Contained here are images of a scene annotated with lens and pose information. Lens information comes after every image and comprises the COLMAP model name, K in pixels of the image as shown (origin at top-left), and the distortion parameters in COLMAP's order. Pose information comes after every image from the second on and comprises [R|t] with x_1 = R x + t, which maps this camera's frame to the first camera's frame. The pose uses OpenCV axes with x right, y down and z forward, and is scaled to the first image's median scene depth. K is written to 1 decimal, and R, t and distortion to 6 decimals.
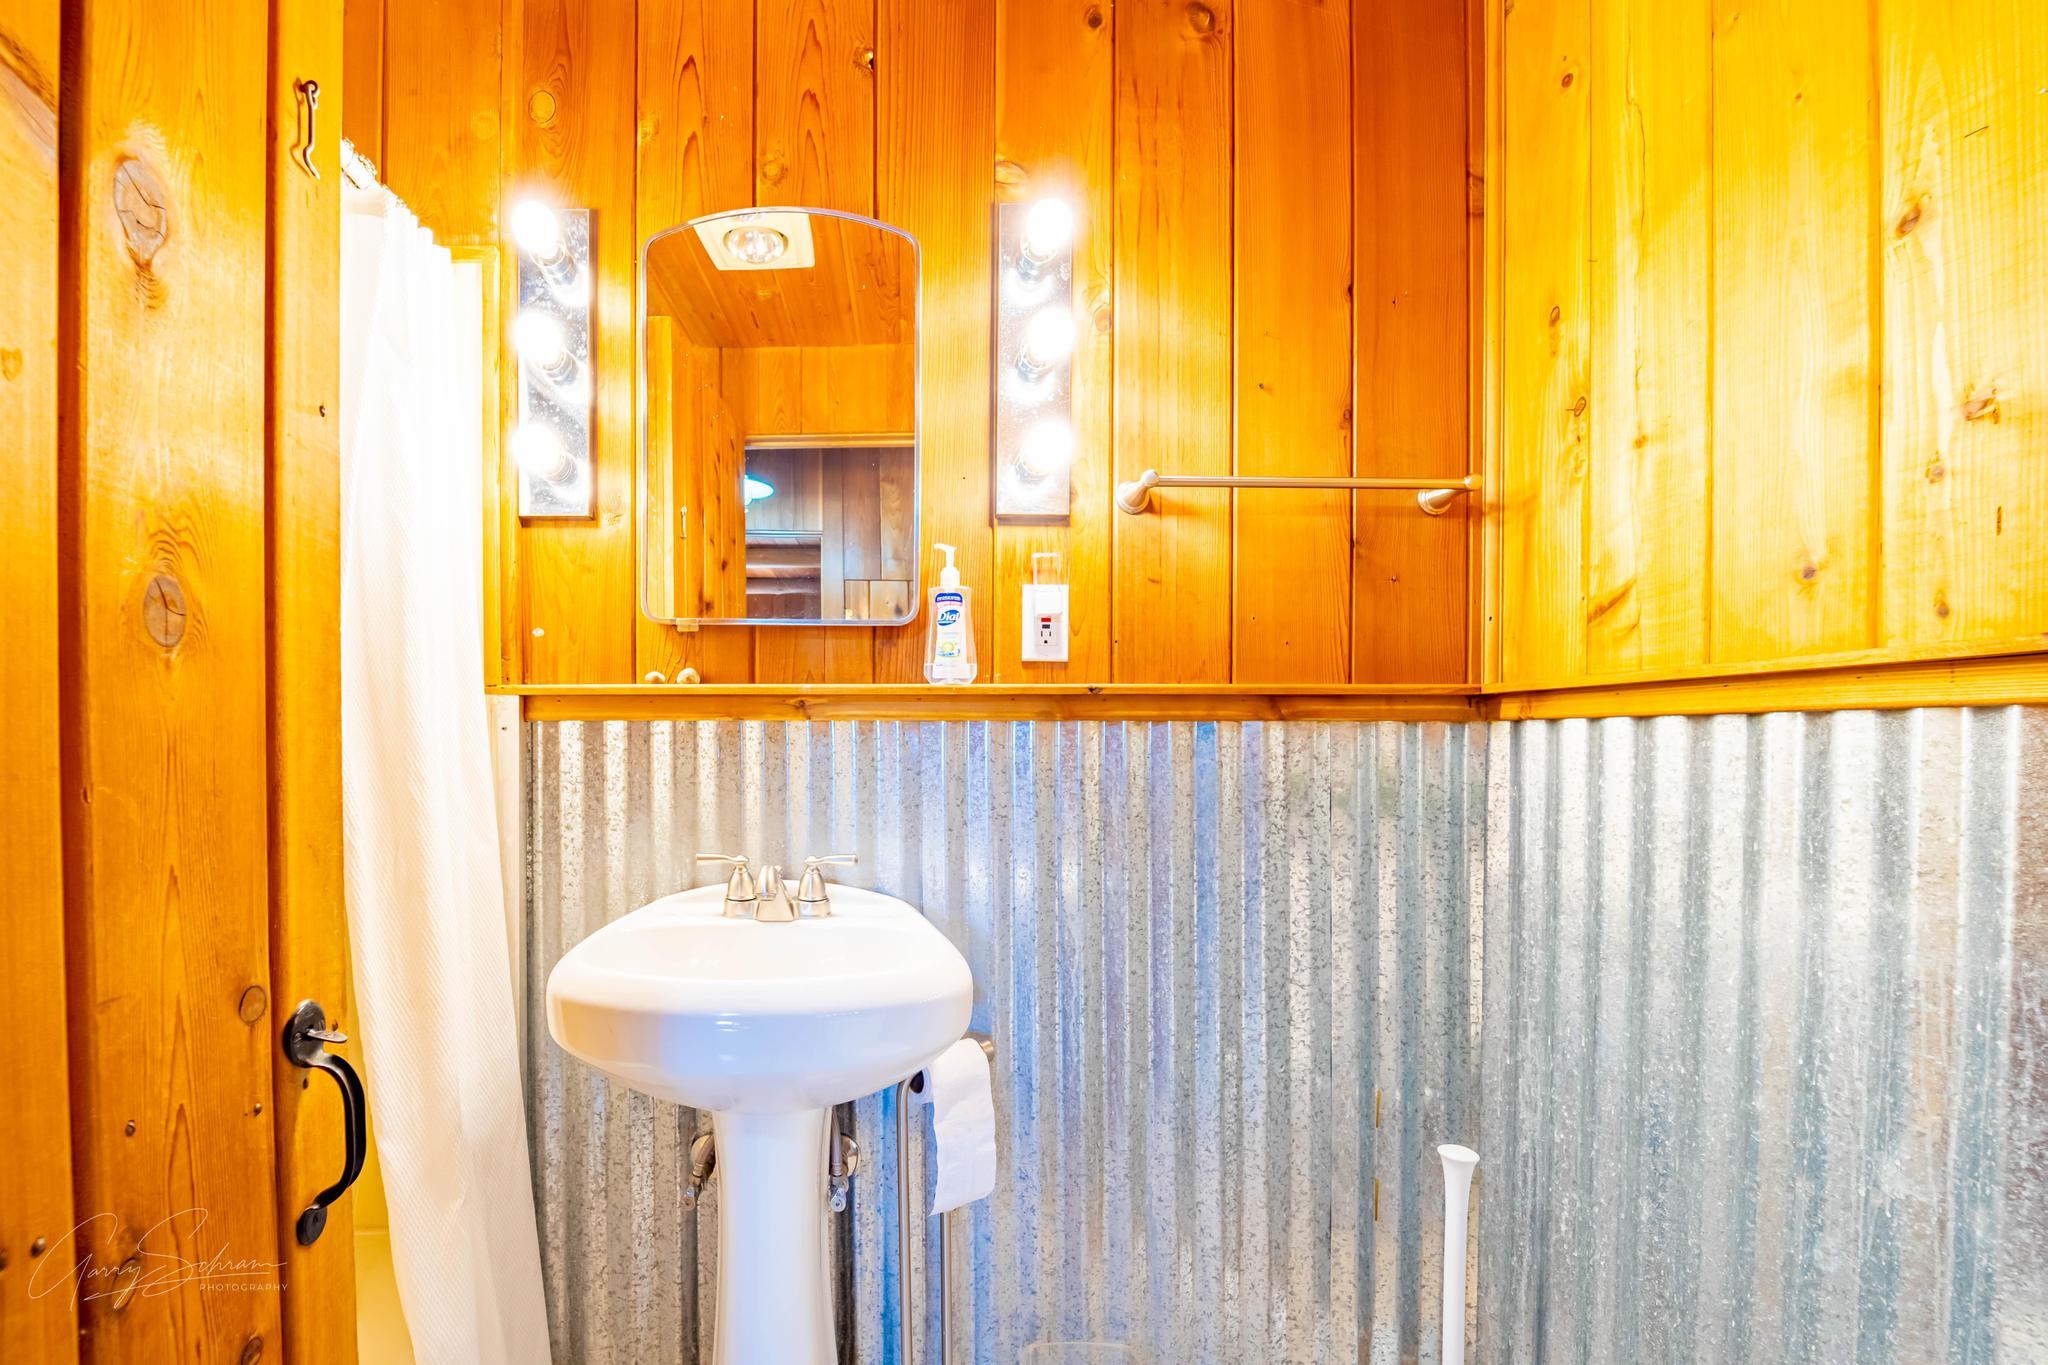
lens RADIAL K [[893.8, 0, 991.4], [0, 893.8, 752.1], [0, 0, 1]] dist [-0.013110, -0.002214]
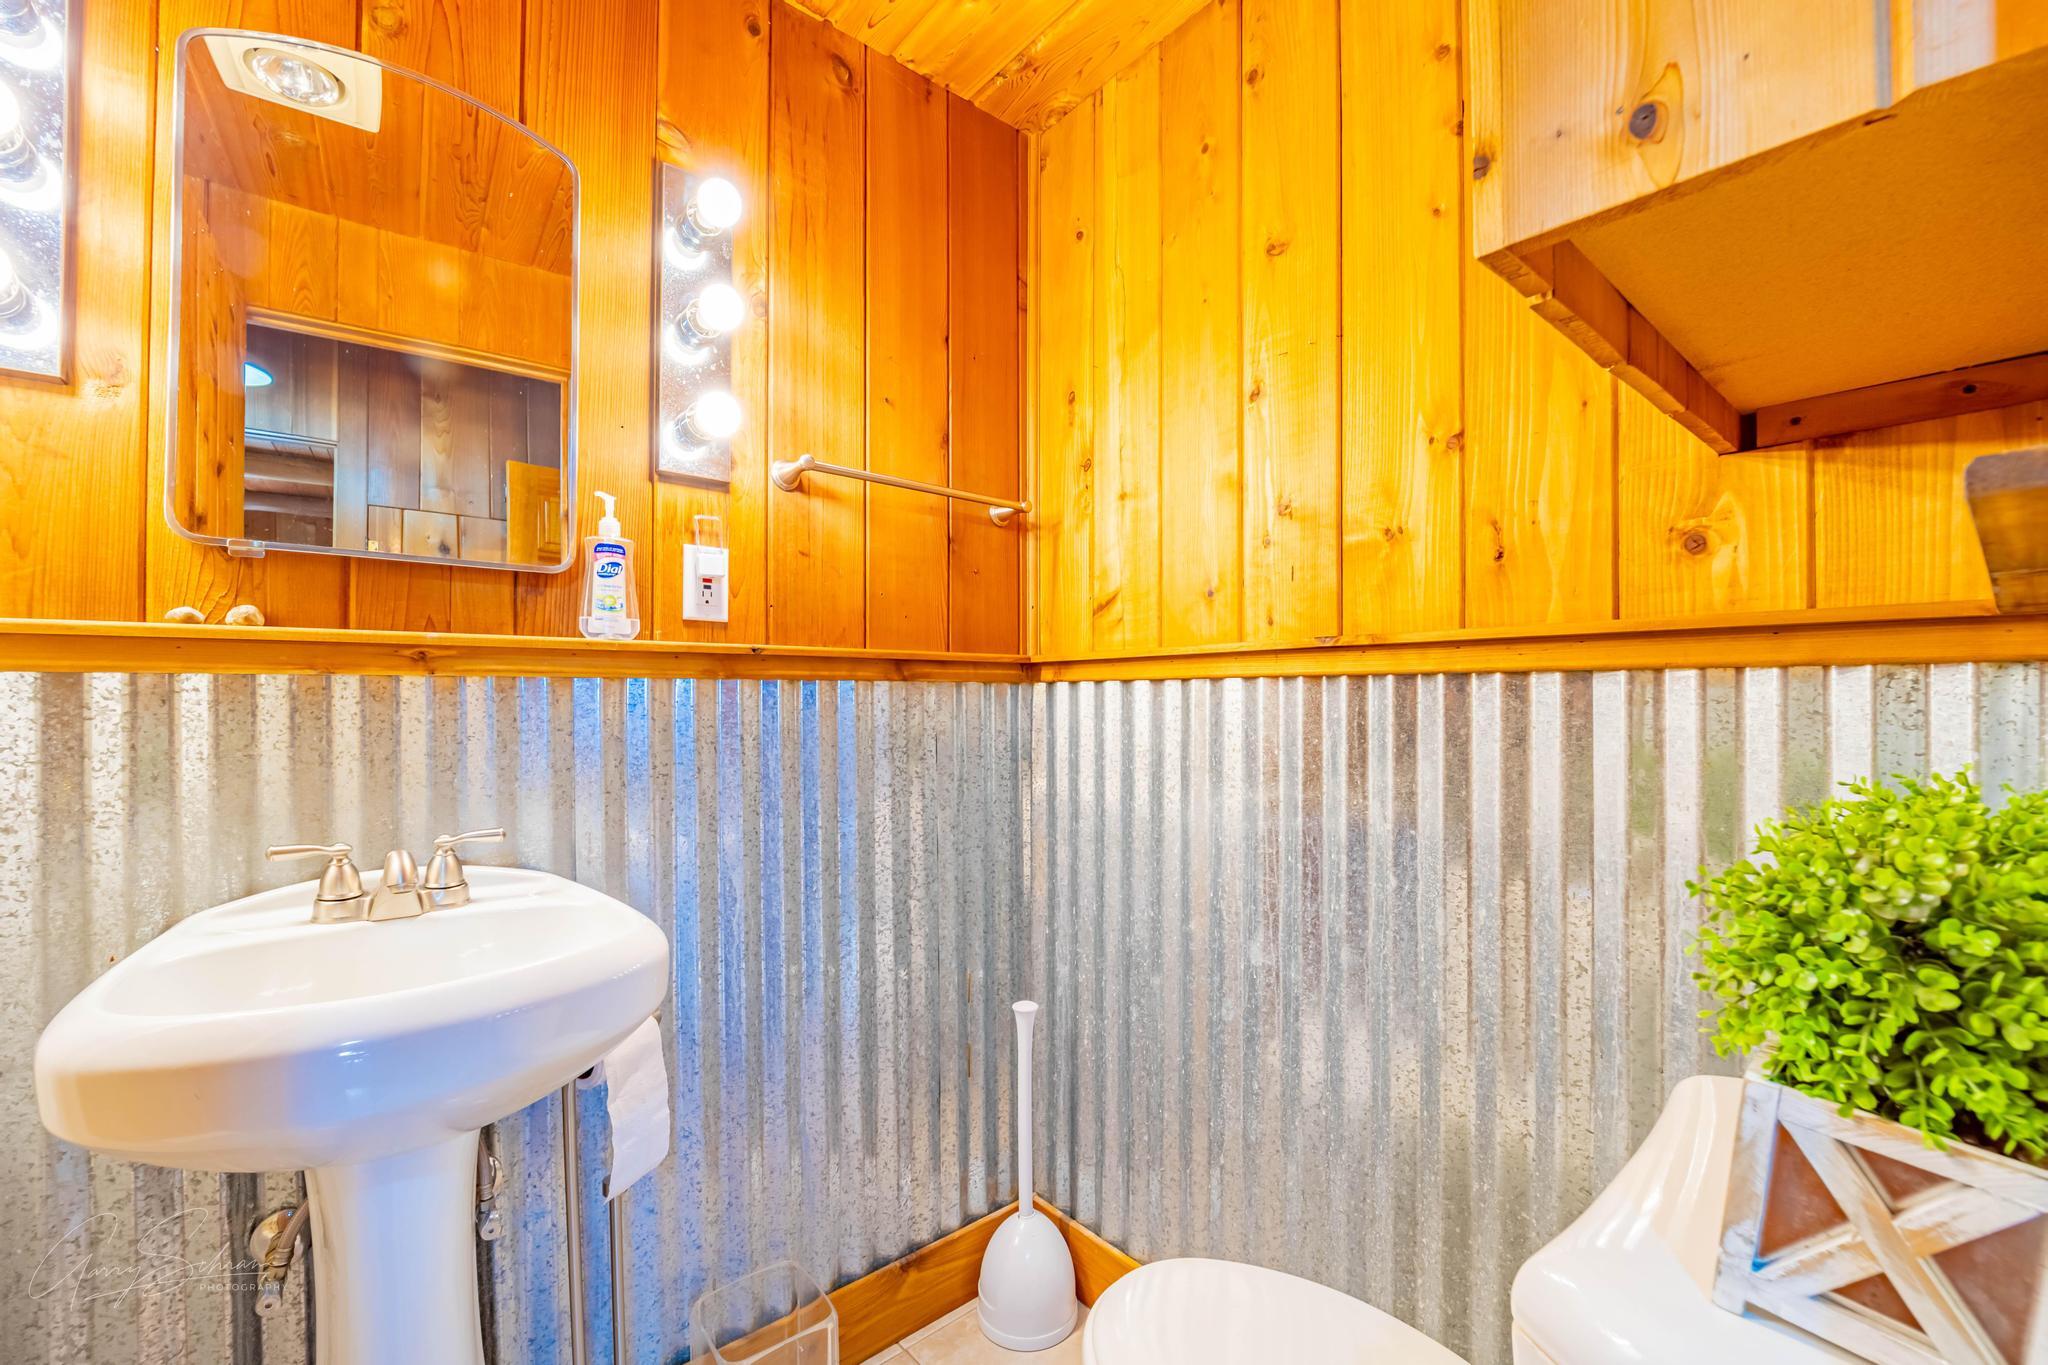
lens RADIAL K [[833.4, 0, 1021.2], [0, 833.4, 692.3], [0, 0, 1]] dist [-0.013098, -0.003256]
pose [[0.766514, 0.000609, 0.642227, -0.278434], [0.011581, 0.999824, -0.014771, -0.001566], [-0.642123, 0.018759, 0.766372, 0.038926]]
